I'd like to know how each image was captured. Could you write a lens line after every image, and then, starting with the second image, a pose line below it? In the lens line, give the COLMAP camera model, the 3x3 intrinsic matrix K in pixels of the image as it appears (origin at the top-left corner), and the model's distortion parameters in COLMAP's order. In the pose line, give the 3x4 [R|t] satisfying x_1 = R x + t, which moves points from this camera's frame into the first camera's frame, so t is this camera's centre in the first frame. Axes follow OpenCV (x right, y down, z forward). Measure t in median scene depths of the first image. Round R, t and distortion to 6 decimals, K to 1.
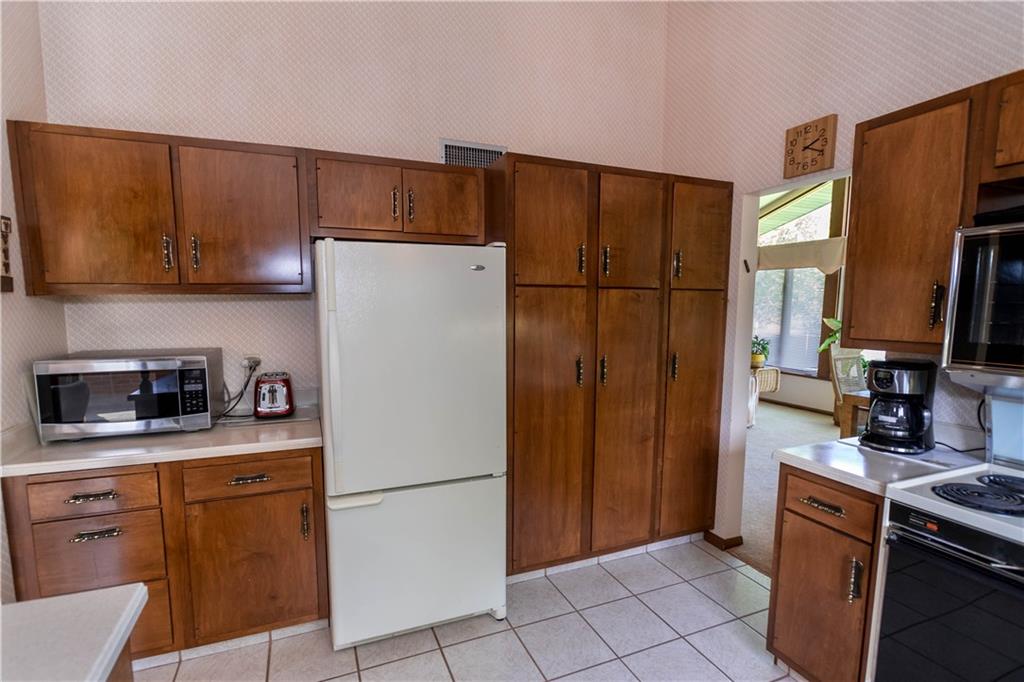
lens RADIAL K [[485.2, 0, 509.5], [0, 485.2, 351.2], [0, 0, 1]] dist [-0.013805, 0.003796]
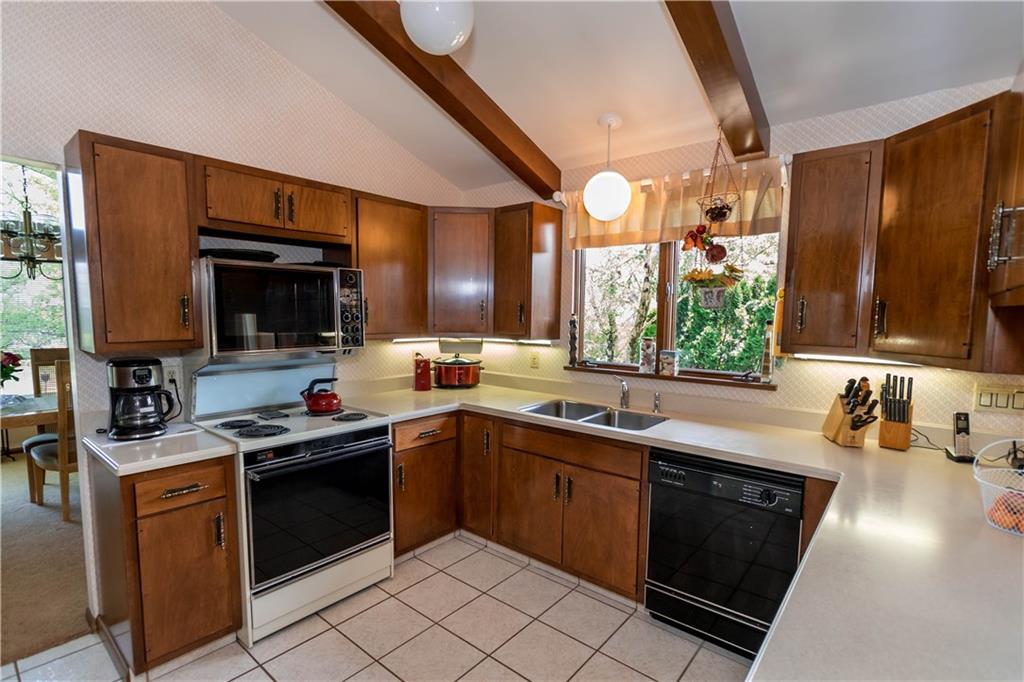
lens RADIAL K [[485.2, 0, 509.2], [0, 485.2, 350.6], [0, 0, 1]] dist [-0.013805, 0.003796]
pose [[-0.465798, -0.077758, 0.881468, -0.673274], [0.075526, 0.989003, 0.127155, -0.087036], [-0.881662, 0.125802, -0.454803, 0.809783]]
